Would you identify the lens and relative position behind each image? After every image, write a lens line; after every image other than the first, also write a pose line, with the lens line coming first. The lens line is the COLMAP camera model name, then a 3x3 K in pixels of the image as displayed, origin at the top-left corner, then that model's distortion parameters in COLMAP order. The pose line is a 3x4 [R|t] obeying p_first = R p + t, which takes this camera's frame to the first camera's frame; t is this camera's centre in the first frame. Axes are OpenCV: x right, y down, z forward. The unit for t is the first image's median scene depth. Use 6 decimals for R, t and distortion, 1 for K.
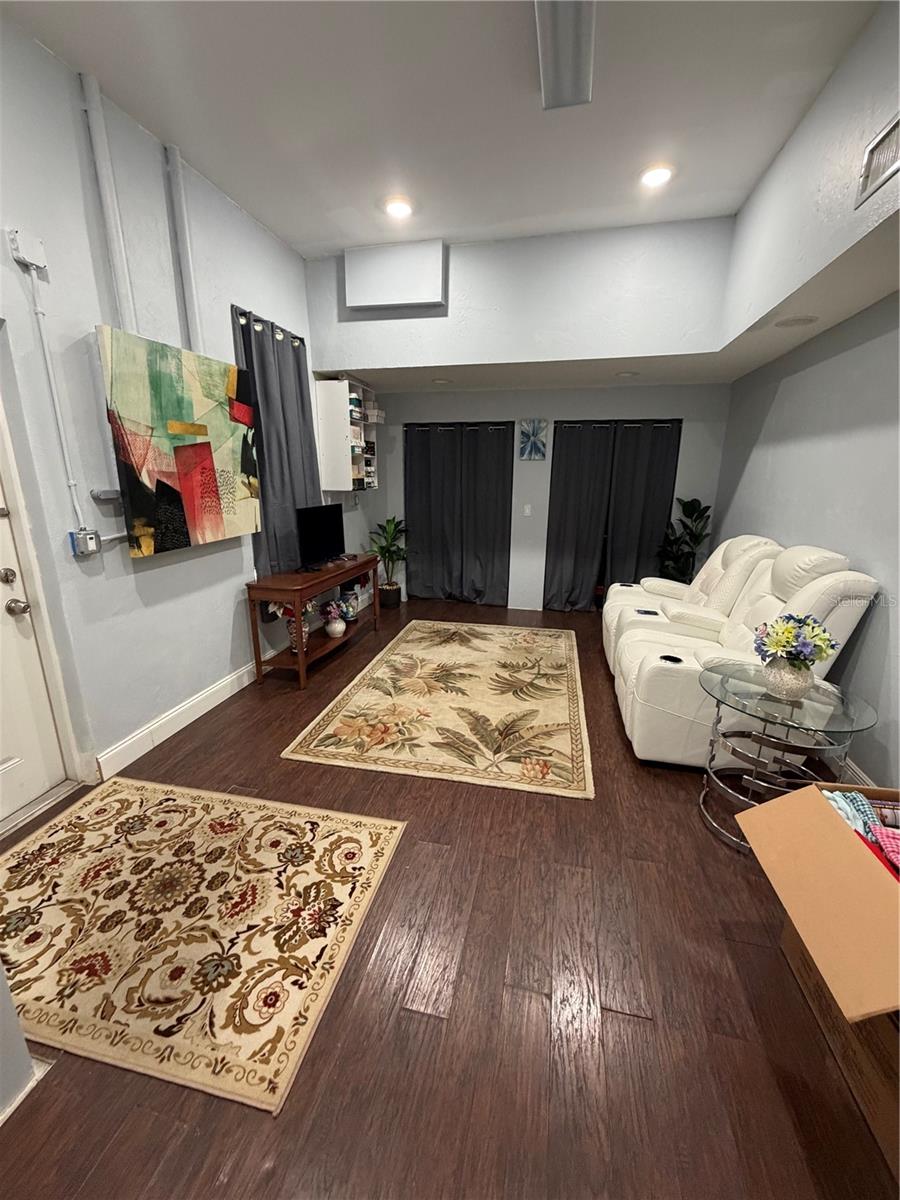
lens RADIAL K [[481.5, 0, 449.0], [0, 481.5, 600.2], [0, 0, 1]] dist [0.000311, 0.000180]
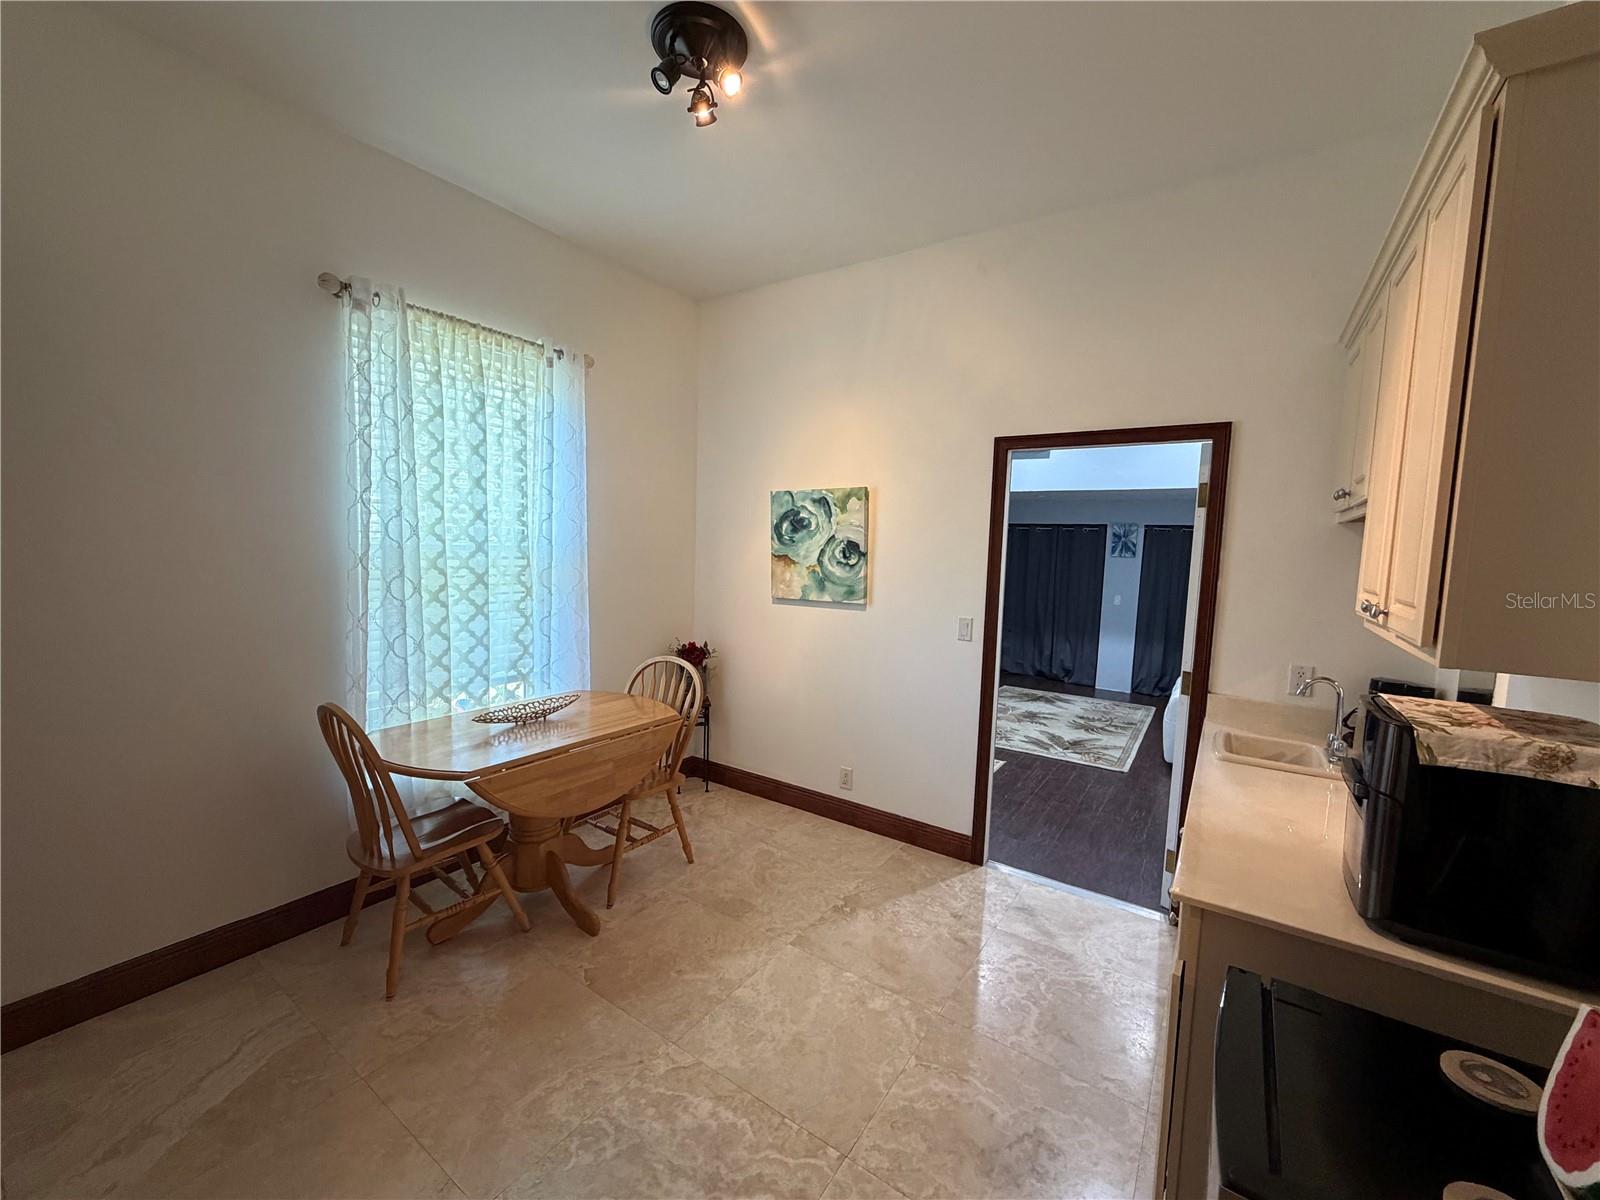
lens RADIAL K [[641.9, 0, 795.1], [0, 641.9, 593.9], [0, 0, 1]] dist [0.000311, 0.000180]
pose [[0.929719, 0.053600, -0.364349, 0.012054], [-0.121009, 0.978880, -0.164776, 0.191490], [0.347822, 0.197285, 0.916569, -0.890737]]
